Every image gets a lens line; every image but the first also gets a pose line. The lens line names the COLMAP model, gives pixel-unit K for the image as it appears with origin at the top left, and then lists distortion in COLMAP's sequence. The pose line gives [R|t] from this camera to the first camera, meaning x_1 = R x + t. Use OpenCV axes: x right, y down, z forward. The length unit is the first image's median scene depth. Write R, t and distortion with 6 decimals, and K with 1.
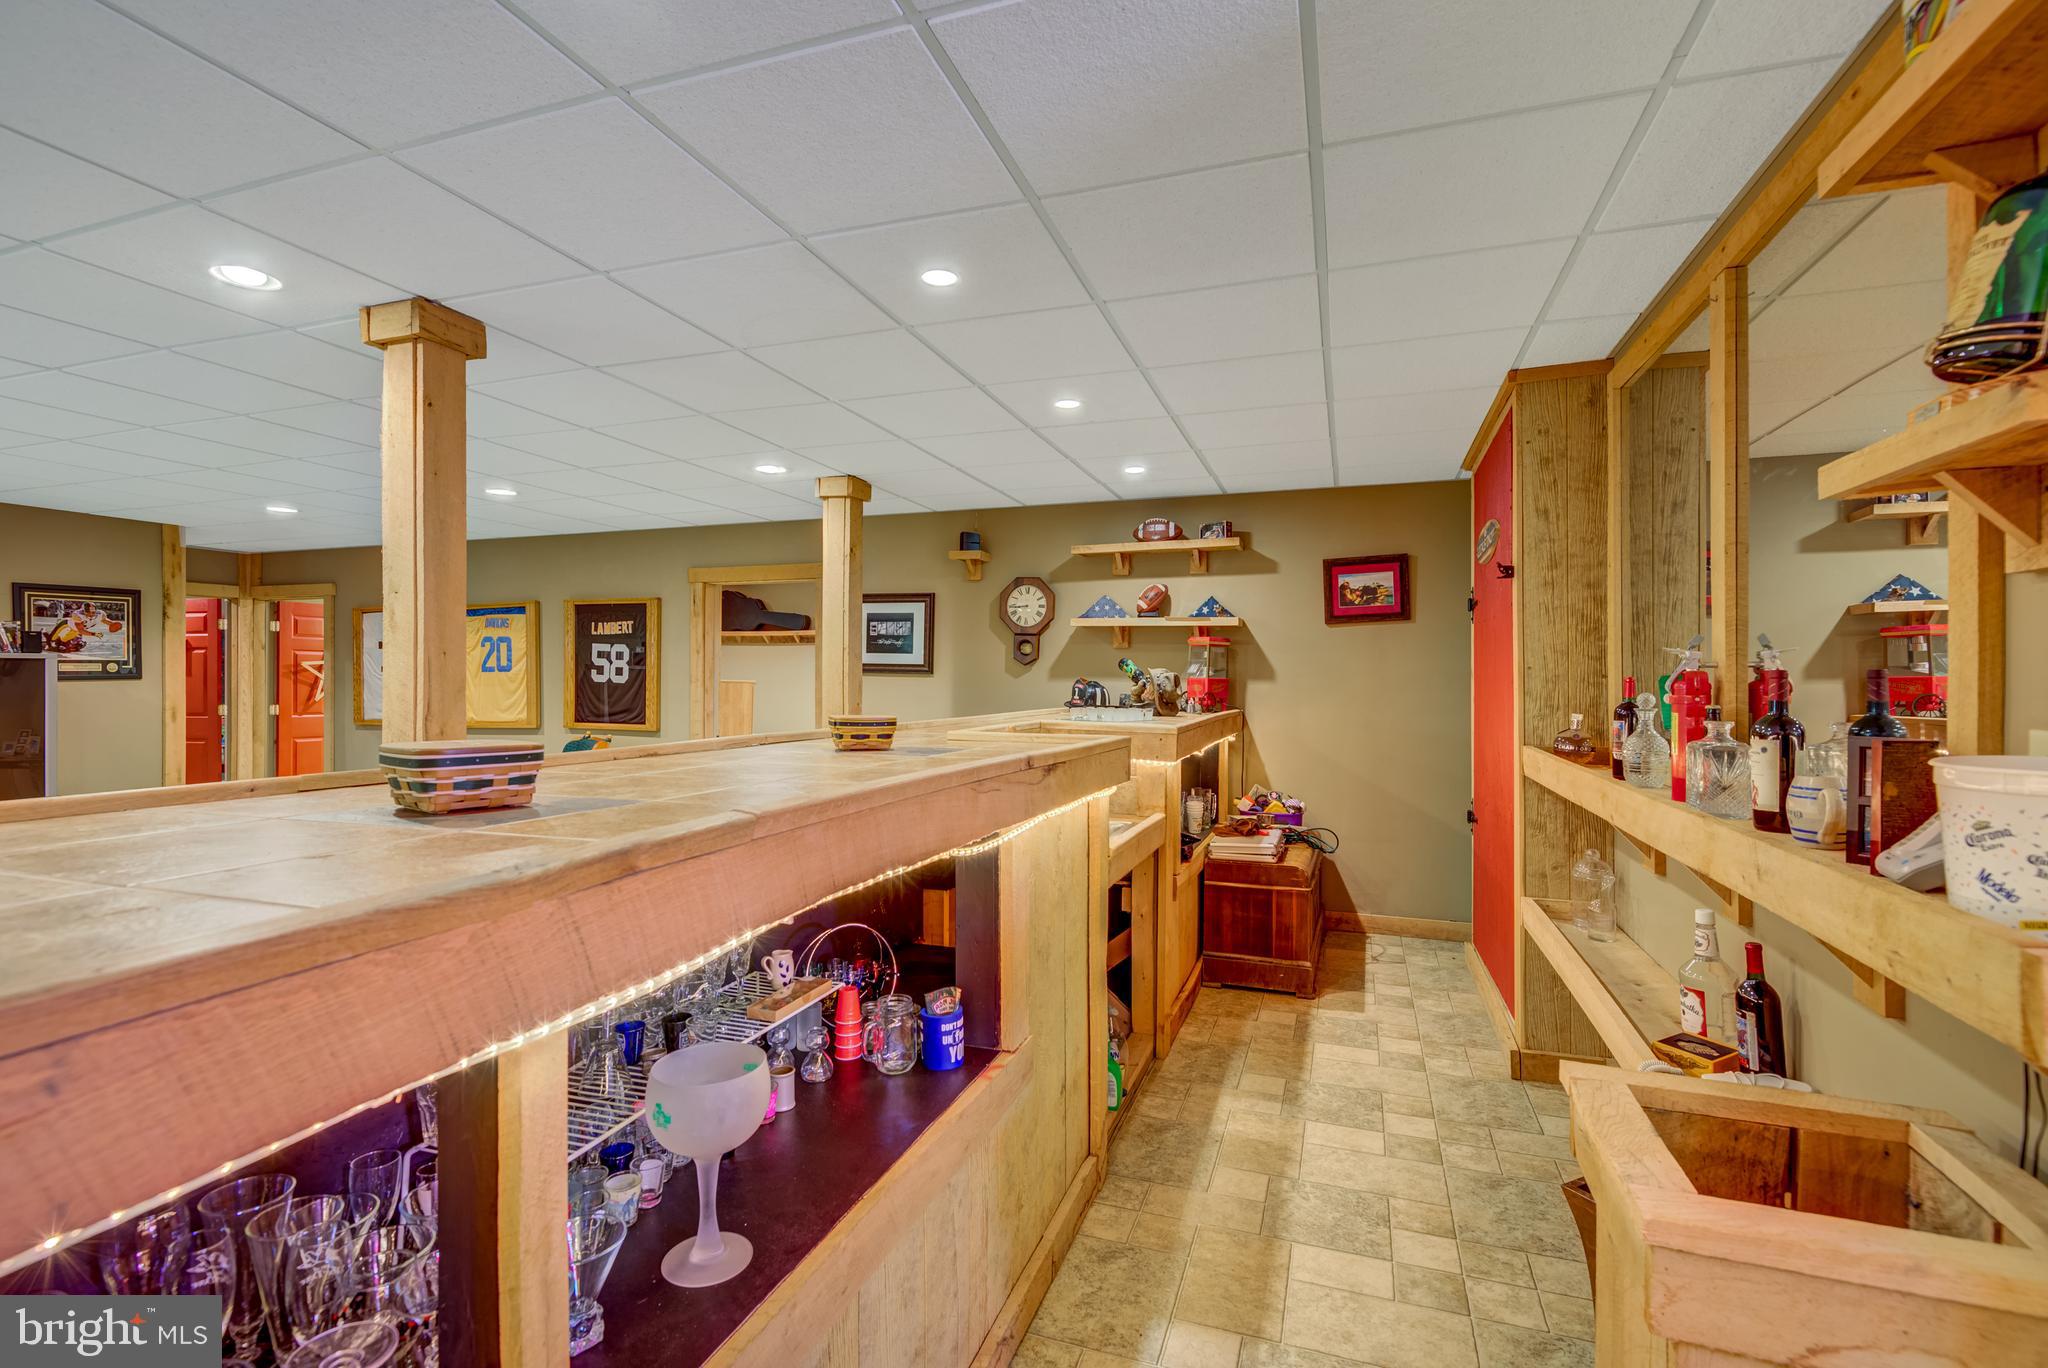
lens RADIAL K [[926.8, 0, 1071.2], [0, 926.8, 680.2], [0, 0, 1]] dist [-0.016277, 0.000053]
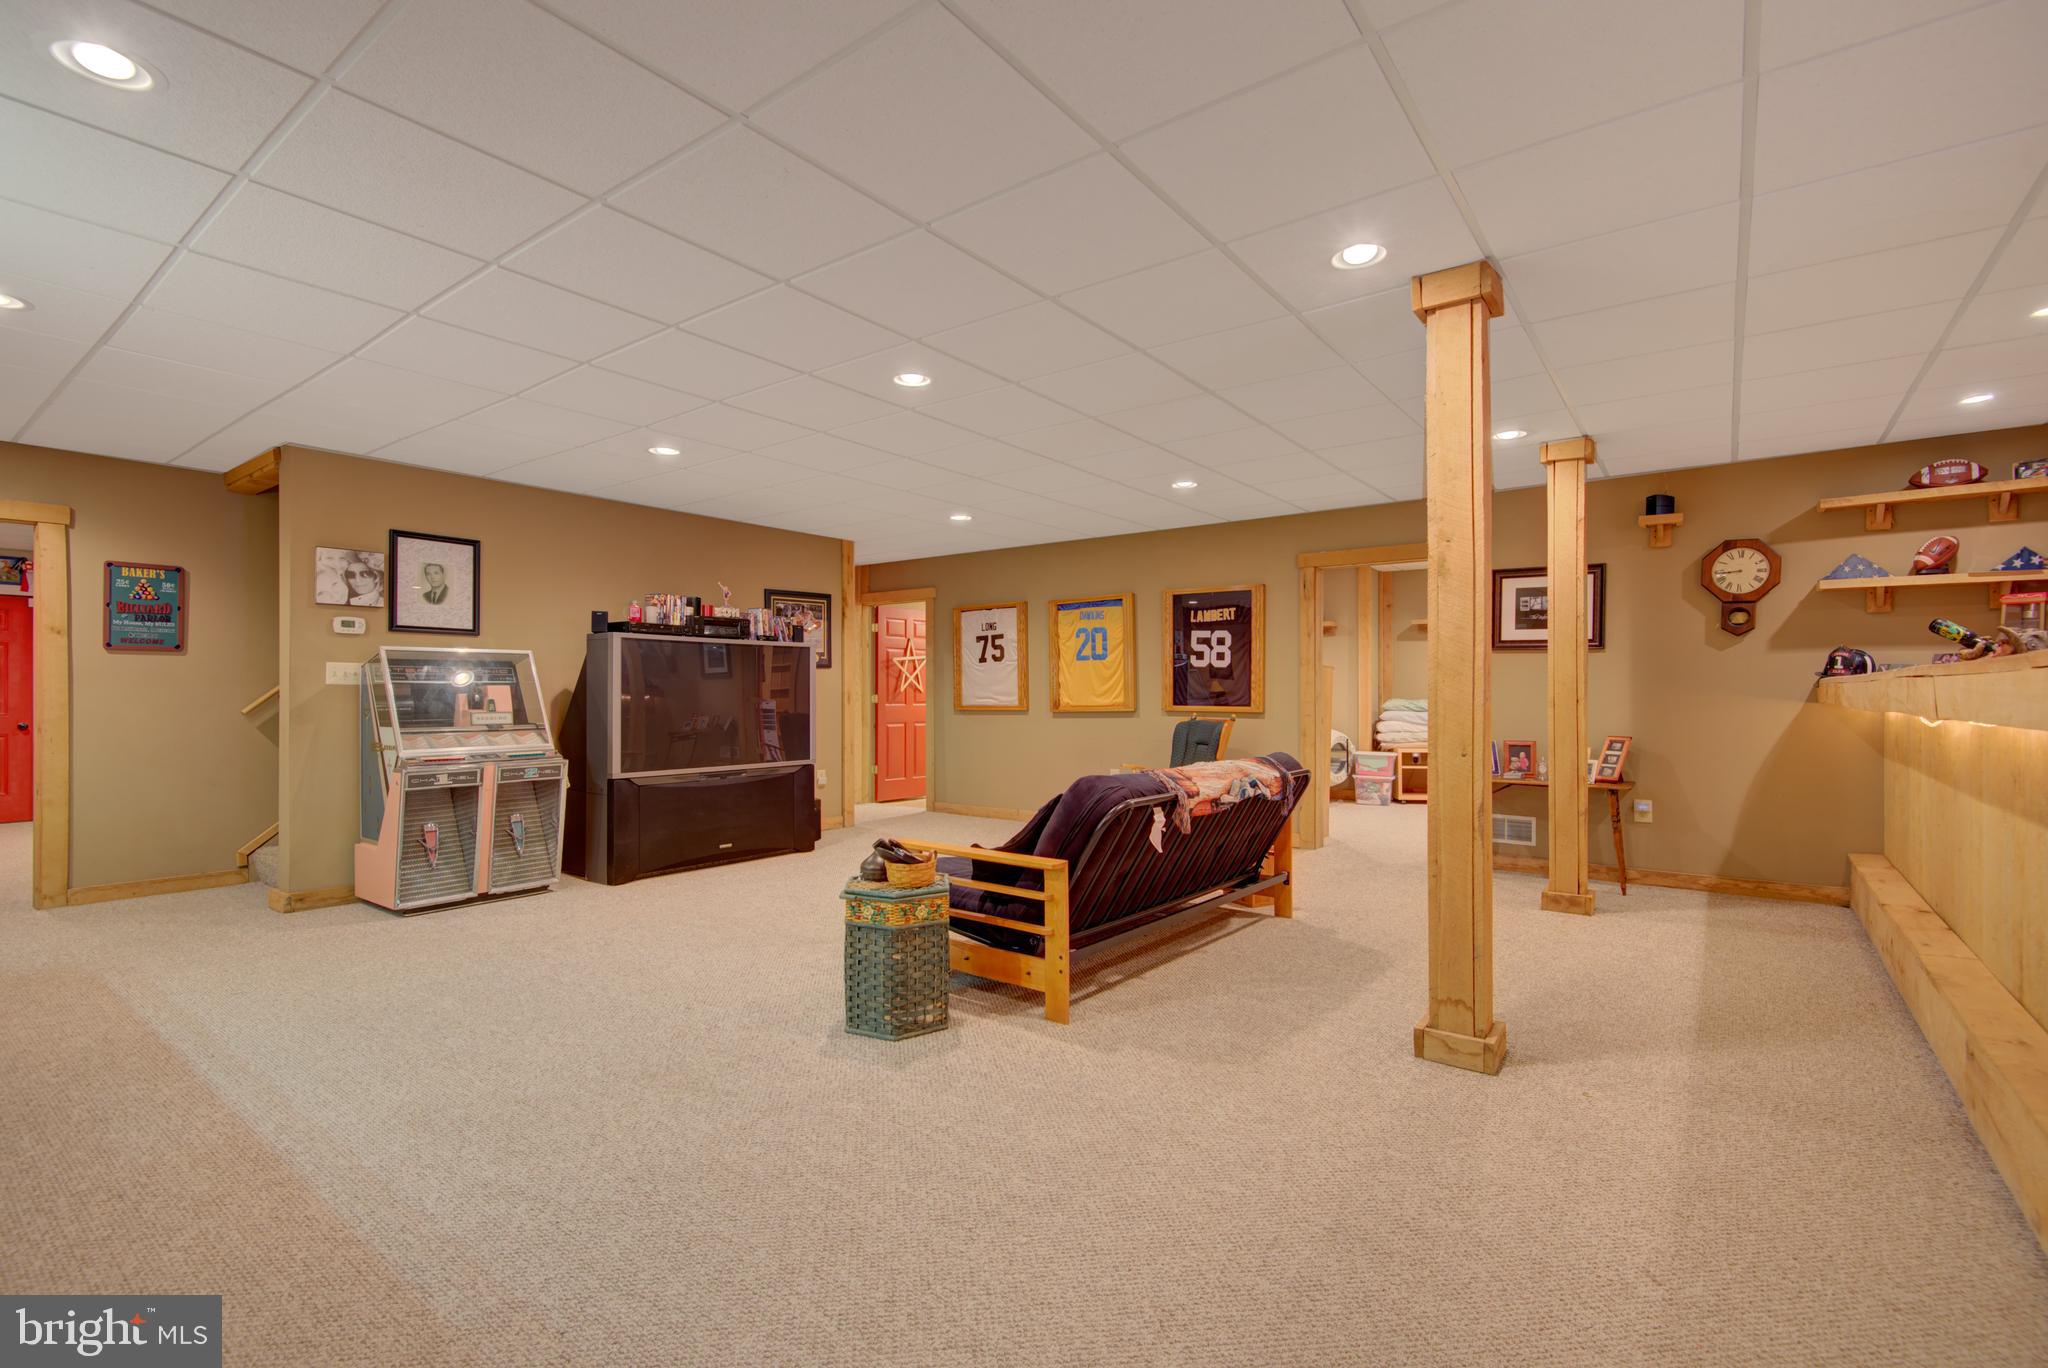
lens RADIAL K [[926.8, 0, 1033.0], [0, 926.8, 688.7], [0, 0, 1]] dist [-0.016277, 0.000053]
pose [[0.942382, -0.004185, -0.334512, -0.346322], [0.002307, 0.999979, -0.006011, 0.034388], [0.334530, 0.004893, 0.942372, -0.071893]]
